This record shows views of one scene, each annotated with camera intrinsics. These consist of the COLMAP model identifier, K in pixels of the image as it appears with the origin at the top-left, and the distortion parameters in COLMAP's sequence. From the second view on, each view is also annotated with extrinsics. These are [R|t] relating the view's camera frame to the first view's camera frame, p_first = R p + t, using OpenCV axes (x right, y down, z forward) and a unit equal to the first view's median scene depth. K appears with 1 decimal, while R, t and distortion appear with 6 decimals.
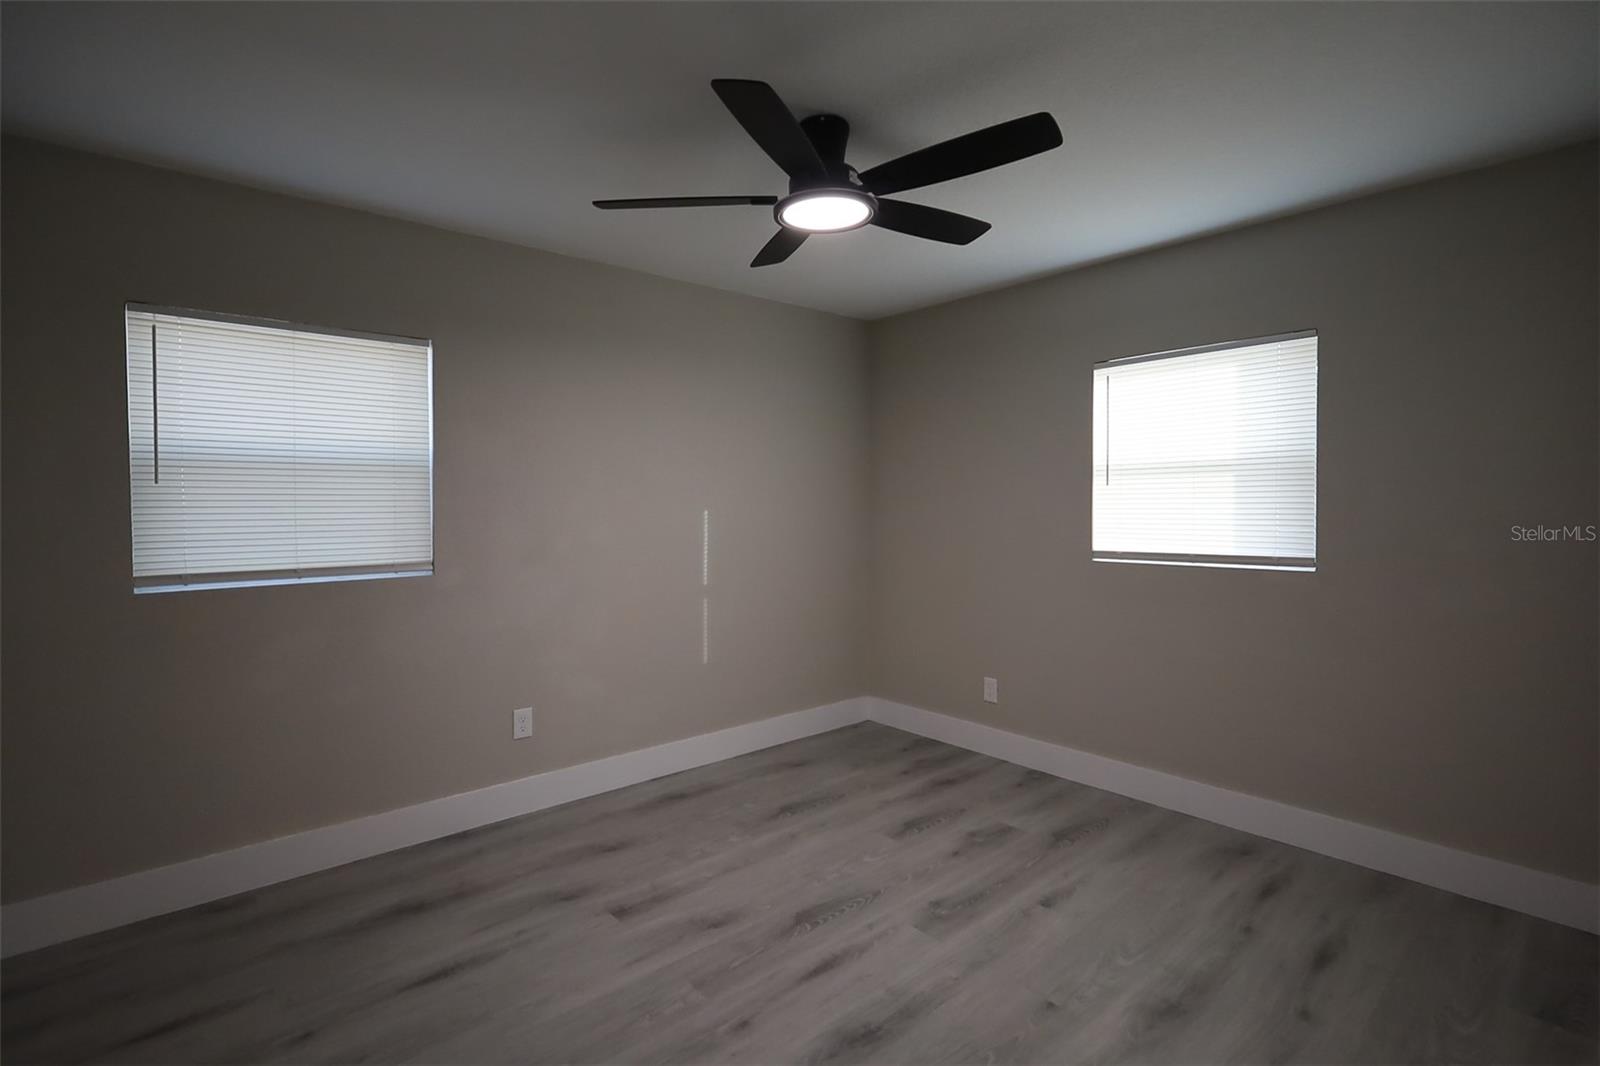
lens RADIAL K [[753.2, 0, 808.7], [0, 753.2, 539.7], [0, 0, 1]] dist [-0.000606, -0.000013]
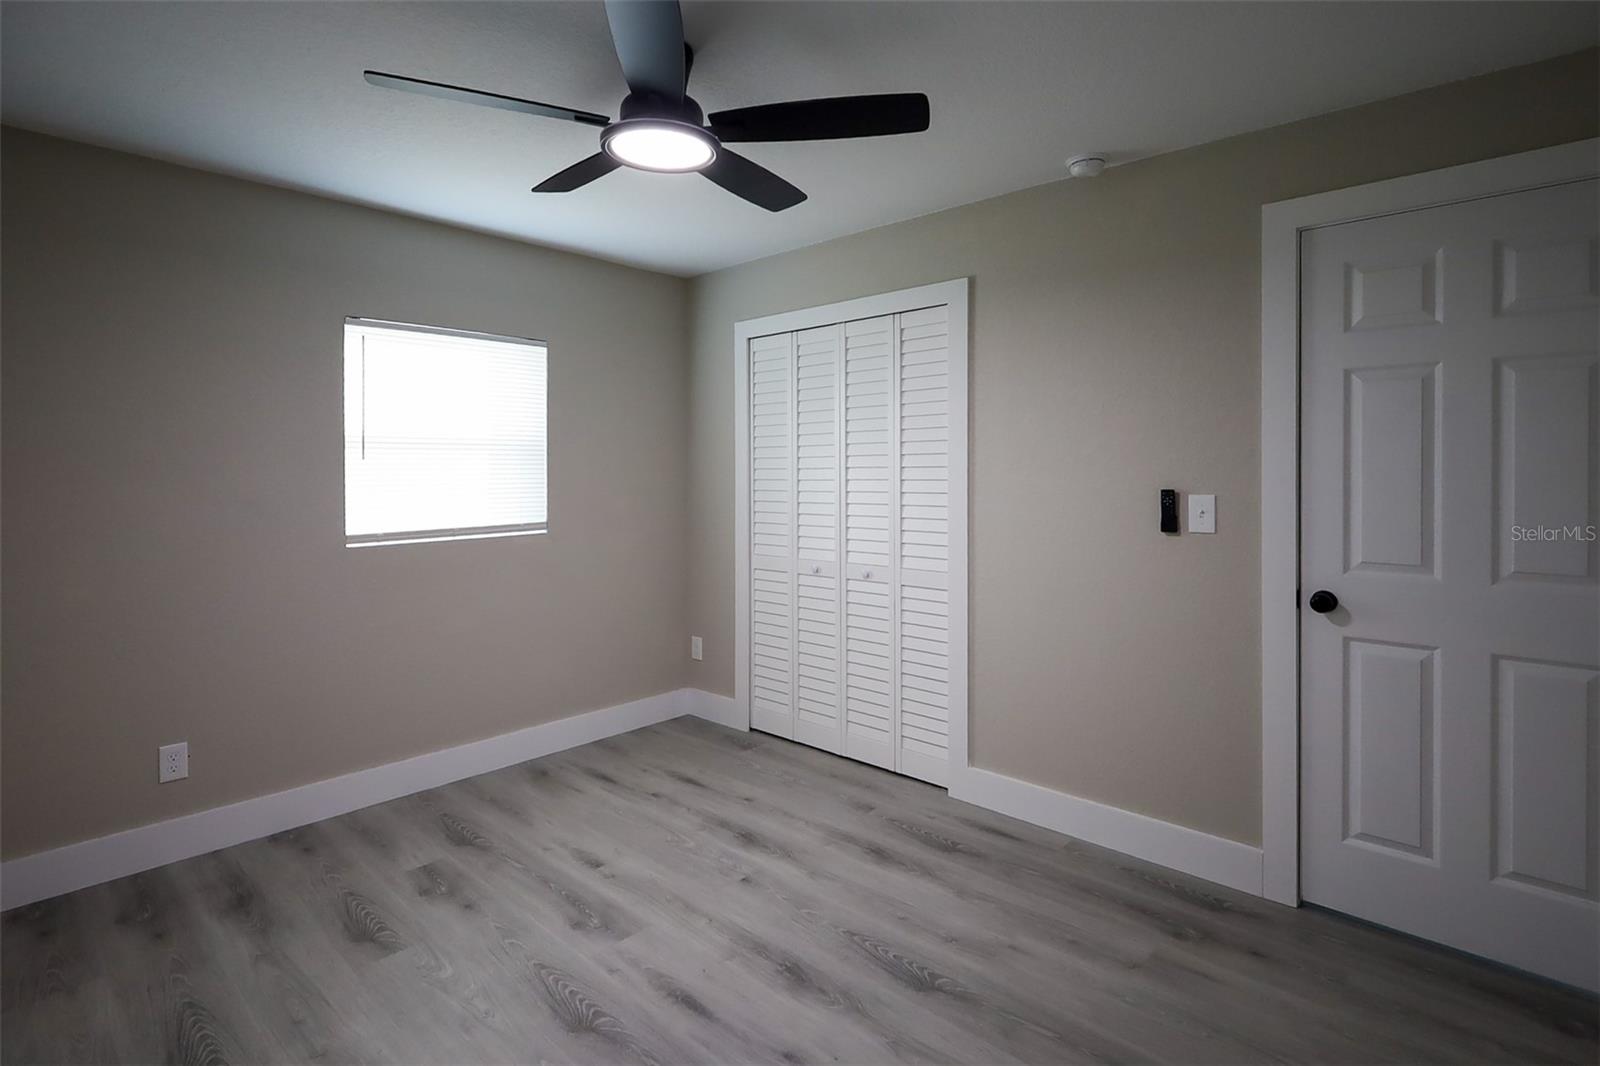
lens RADIAL K [[753.2, 0, 808.7], [0, 753.2, 539.7], [0, 0, 1]] dist [-0.000606, -0.000013]
pose [[-0.087295, -0.081206, 0.992867, -0.706649], [0.052008, 0.994941, 0.085948, -0.036412], [-0.994824, 0.059139, -0.082630, 0.770686]]
